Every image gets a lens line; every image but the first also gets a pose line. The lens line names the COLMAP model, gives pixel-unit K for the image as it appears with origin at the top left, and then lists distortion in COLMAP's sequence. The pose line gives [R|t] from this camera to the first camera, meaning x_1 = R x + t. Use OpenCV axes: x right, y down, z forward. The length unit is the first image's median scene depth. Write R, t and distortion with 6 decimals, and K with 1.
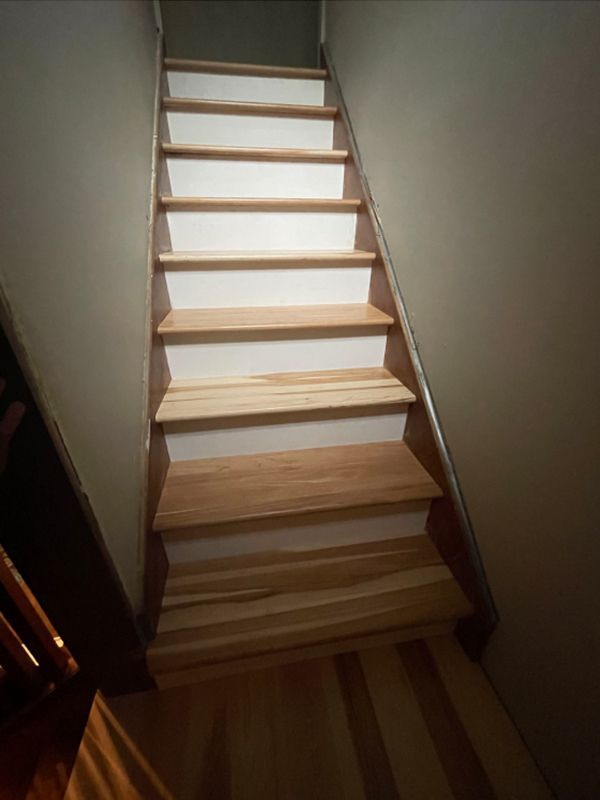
lens RADIAL K [[330.0, 0, 292.2], [0, 330.0, 402.5], [0, 0, 1]] dist [-0.001397, -0.000385]
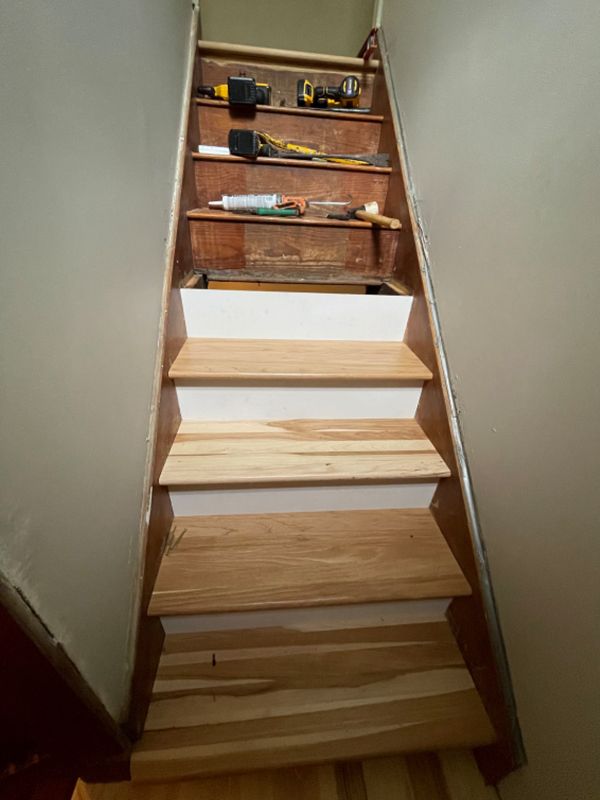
lens RADIAL K [[328.1, 0, 296.5], [0, 328.1, 397.0], [0, 0, 1]] dist [-0.002426, 0.000325]
pose [[0.996120, 0.080059, -0.036556, -0.021315], [-0.077970, 0.995415, 0.055396, -0.234157], [0.040824, -0.052331, 0.997795, 0.115571]]
